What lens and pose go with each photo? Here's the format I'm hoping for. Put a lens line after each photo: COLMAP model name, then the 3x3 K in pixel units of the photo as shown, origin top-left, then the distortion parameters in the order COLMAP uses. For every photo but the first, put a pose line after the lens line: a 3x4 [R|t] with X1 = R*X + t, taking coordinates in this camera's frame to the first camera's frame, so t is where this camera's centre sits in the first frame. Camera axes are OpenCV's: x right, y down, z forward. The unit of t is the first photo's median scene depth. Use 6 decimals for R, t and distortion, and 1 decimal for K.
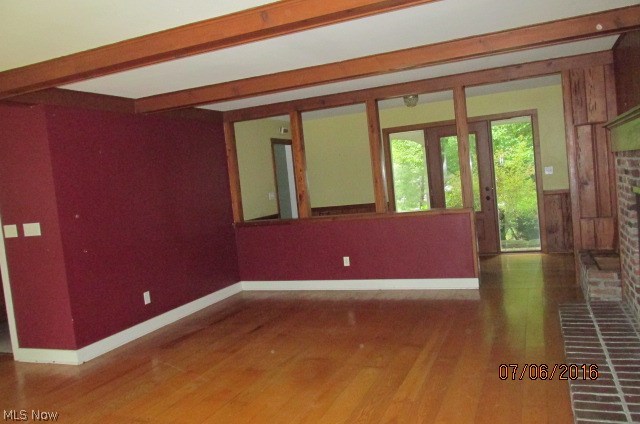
lens RADIAL K [[531.7, 0, 320.0], [0, 531.7, 212.0], [0, 0, 1]] dist [-0.004150, -0.003292]
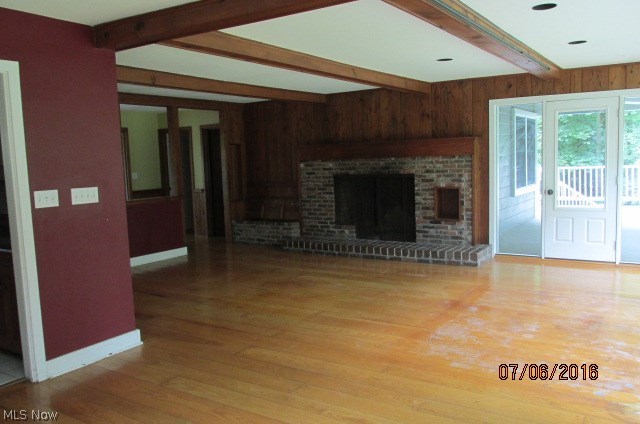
lens RADIAL K [[540.6, 0, 320.0], [0, 540.6, 212.0], [0, 0, 1]] dist [-0.005660, -0.003249]
pose [[0.177890, -0.005037, 0.984038, -1.261337], [0.074965, 0.997150, -0.008448, 0.089638], [-0.981191, 0.075271, 0.177760, 0.499094]]
